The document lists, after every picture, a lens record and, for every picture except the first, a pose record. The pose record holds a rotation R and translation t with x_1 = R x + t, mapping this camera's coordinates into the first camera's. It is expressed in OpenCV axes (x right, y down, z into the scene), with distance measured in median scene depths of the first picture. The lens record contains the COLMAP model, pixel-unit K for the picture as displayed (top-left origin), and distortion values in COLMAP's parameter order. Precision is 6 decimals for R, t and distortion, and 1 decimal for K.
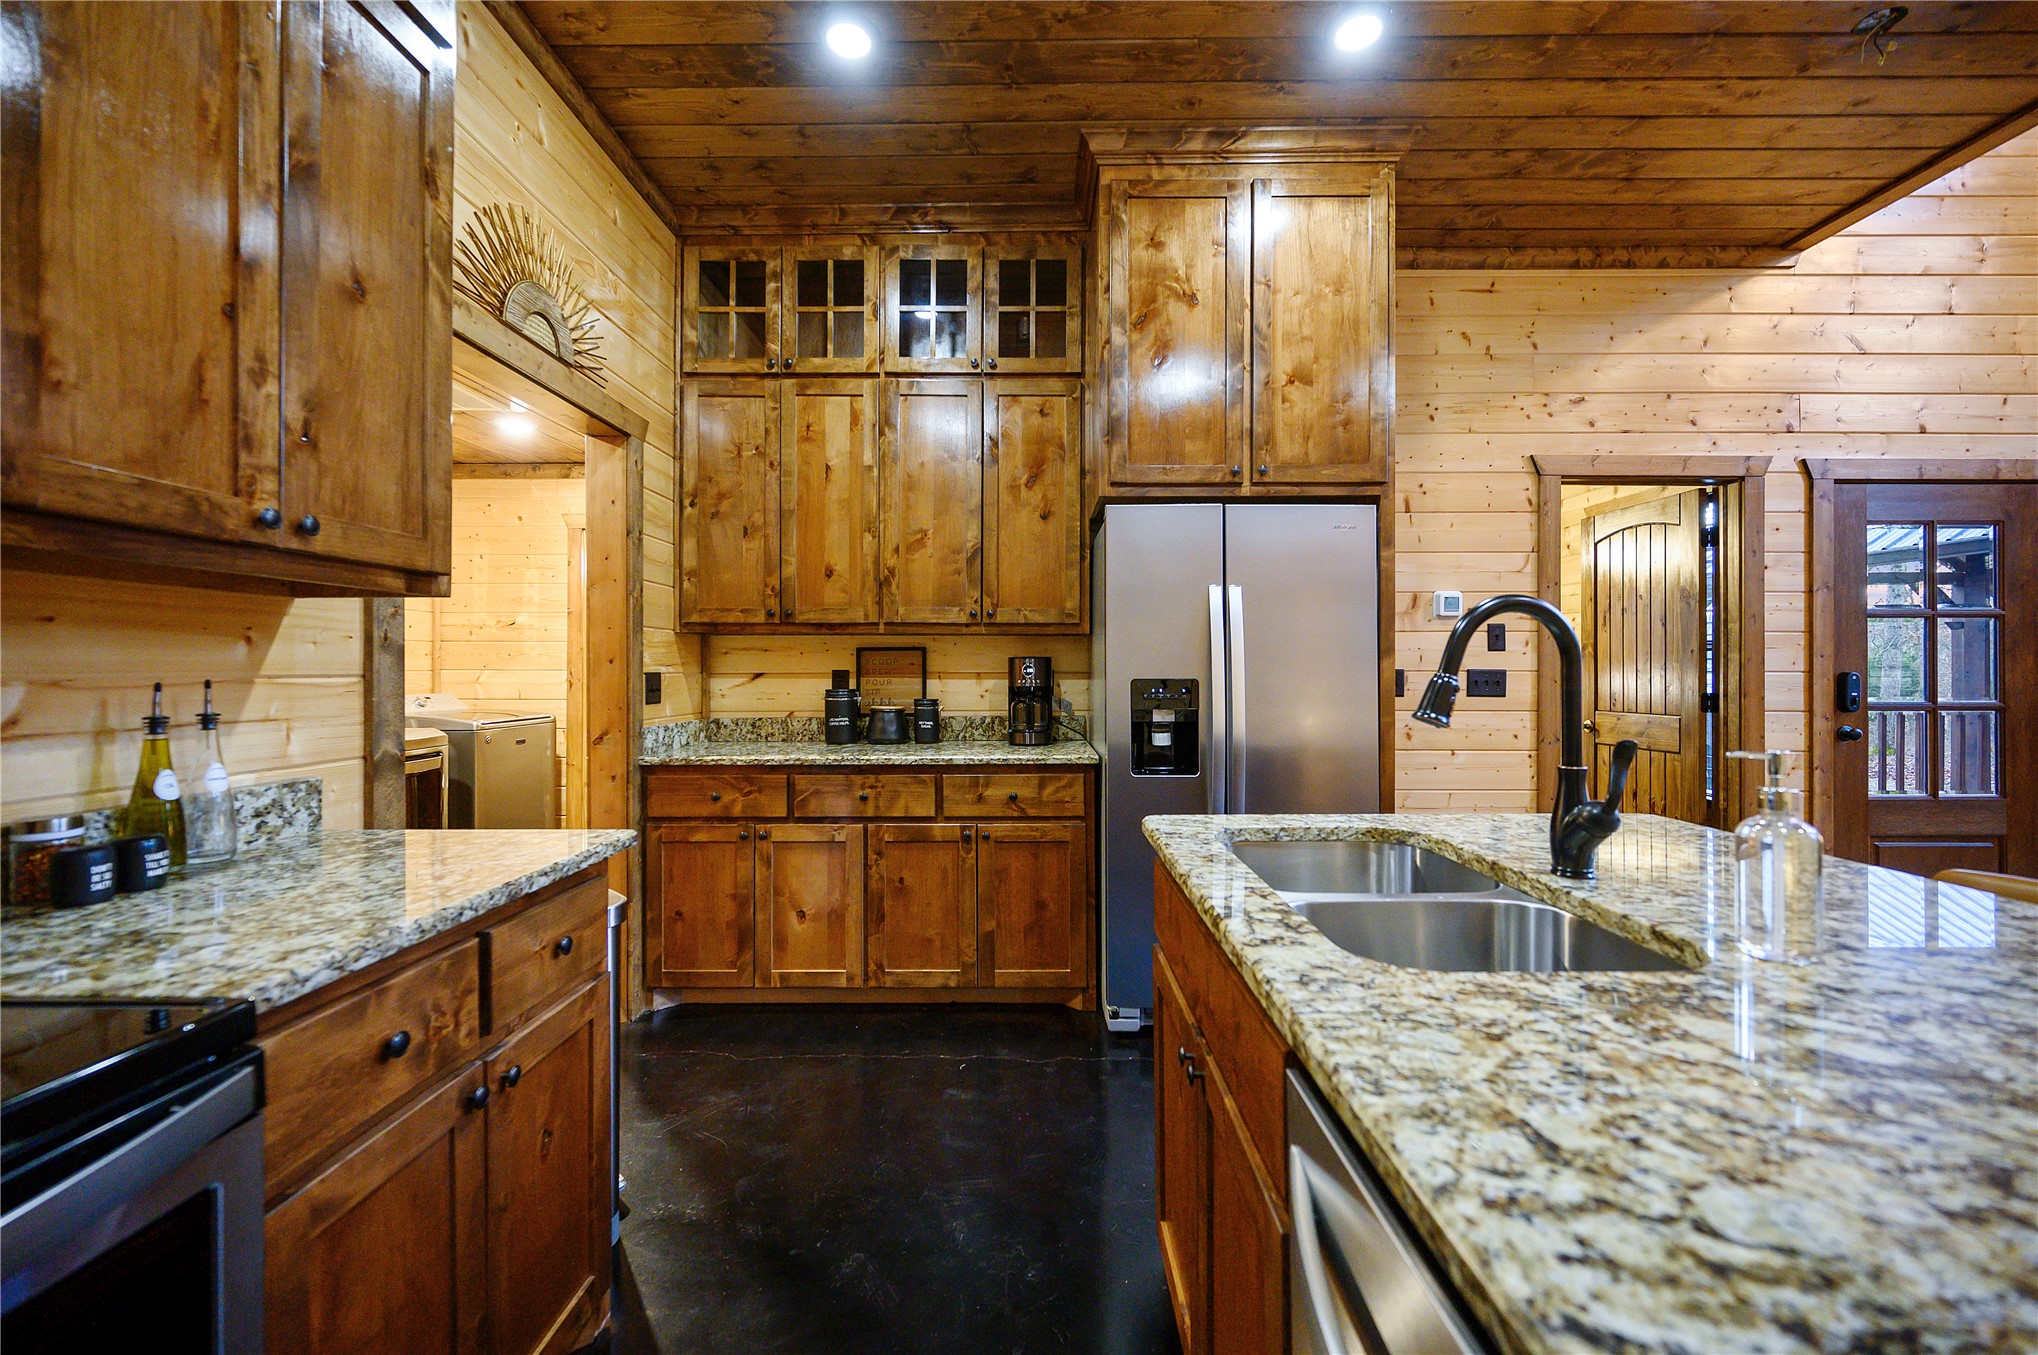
lens RADIAL K [[808.9, 0, 1020.1], [0, 808.9, 664.4], [0, 0, 1]] dist [0.000867, -0.000195]
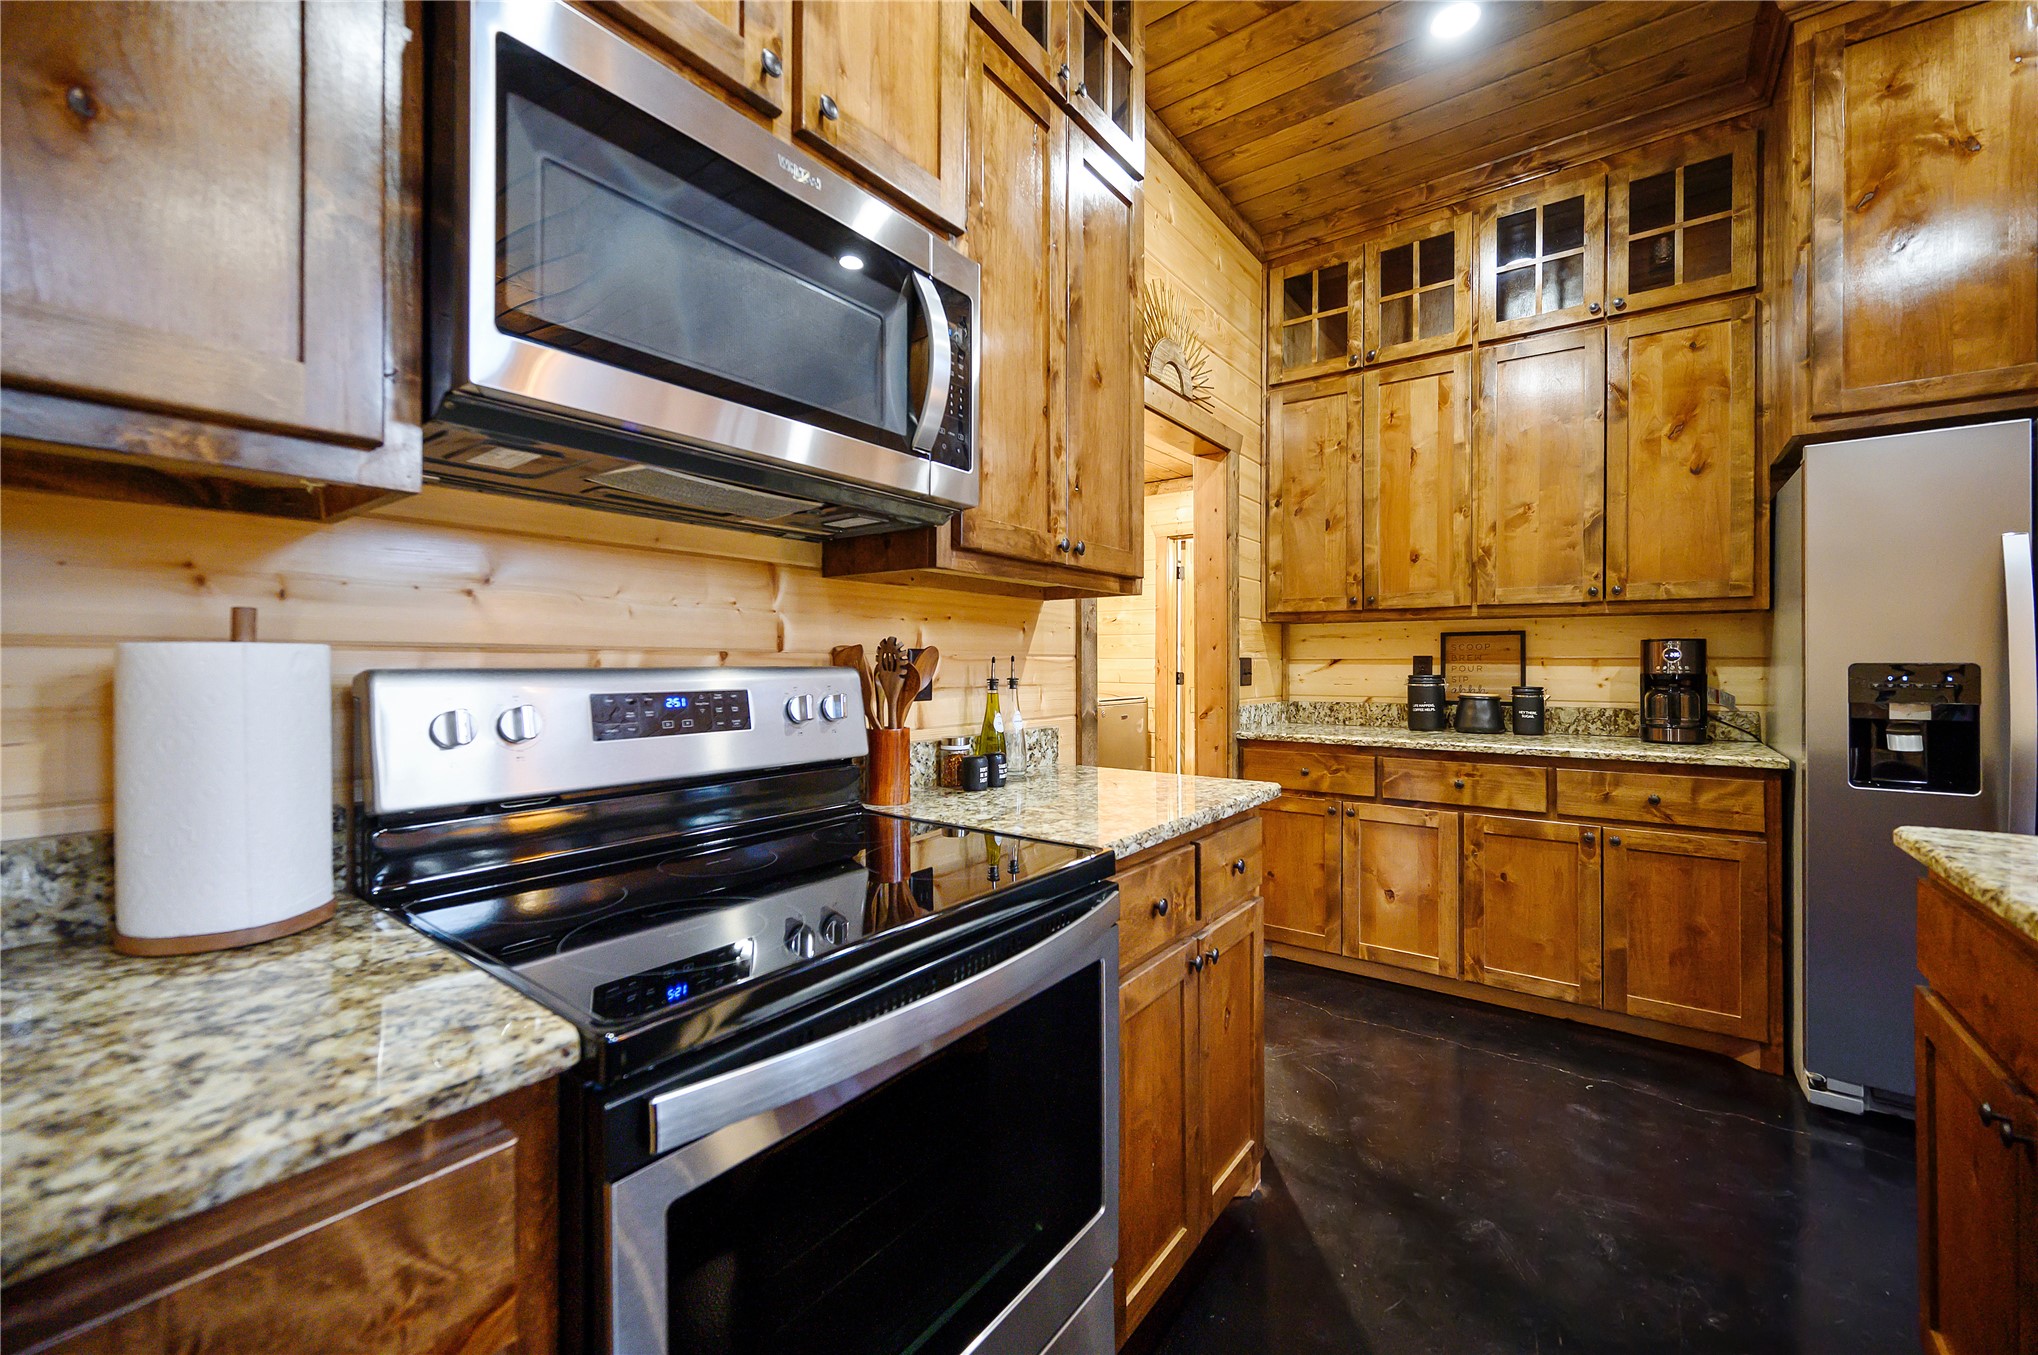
lens RADIAL K [[807.8, 0, 1018.0], [0, 807.8, 662.5], [0, 0, 1]] dist [-0.001095, 0.000422]
pose [[0.805214, 0.001391, -0.592983, -0.044266], [0.001992, 0.999985, 0.005051, 0.010909], [0.592981, -0.005248, 0.805199, -0.098418]]
